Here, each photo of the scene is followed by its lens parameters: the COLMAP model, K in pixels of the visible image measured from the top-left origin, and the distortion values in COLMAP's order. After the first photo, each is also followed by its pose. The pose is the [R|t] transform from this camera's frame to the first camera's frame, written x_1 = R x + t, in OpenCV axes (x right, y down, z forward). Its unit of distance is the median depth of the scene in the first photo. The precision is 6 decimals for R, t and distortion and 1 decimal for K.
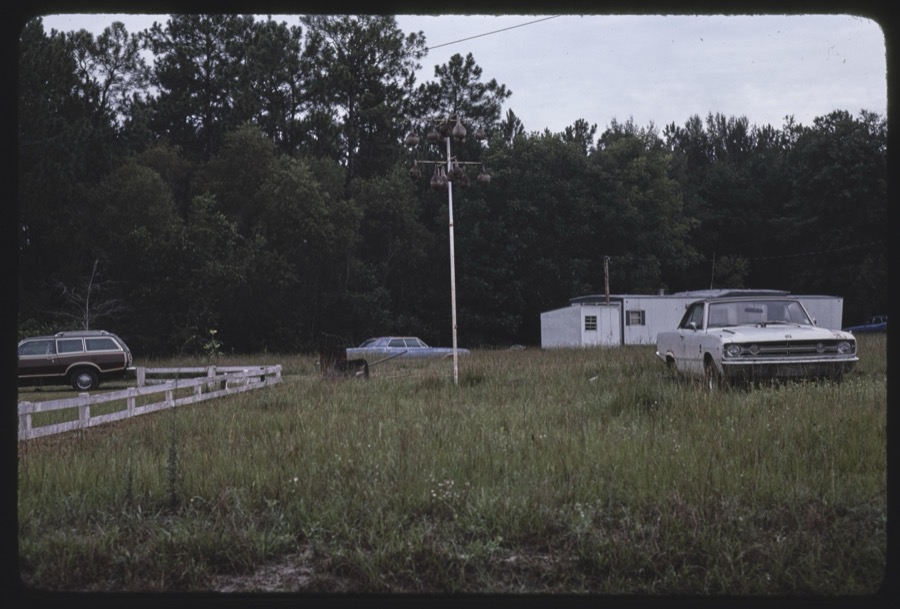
lens RADIAL K [[1456.6, 0, 450.0], [0, 1456.6, 304.5], [0, 0, 1]] dist [-0.132091, 0.150132]
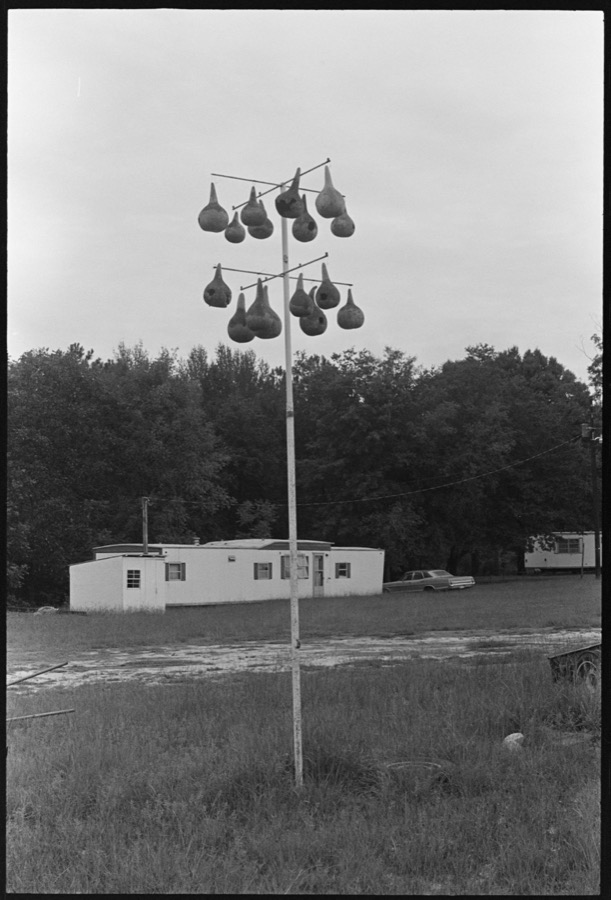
lens RADIAL K [[1456.6, 0, 305.5], [0, 1456.6, 450.0], [0, 0, 1]] dist [-0.132091, 0.150132]
pose [[0.959360, 0.036183, 0.279856, -0.030548], [-0.017419, 0.997447, -0.069247, -0.003324], [-0.281648, 0.061558, 0.957541, 0.147253]]
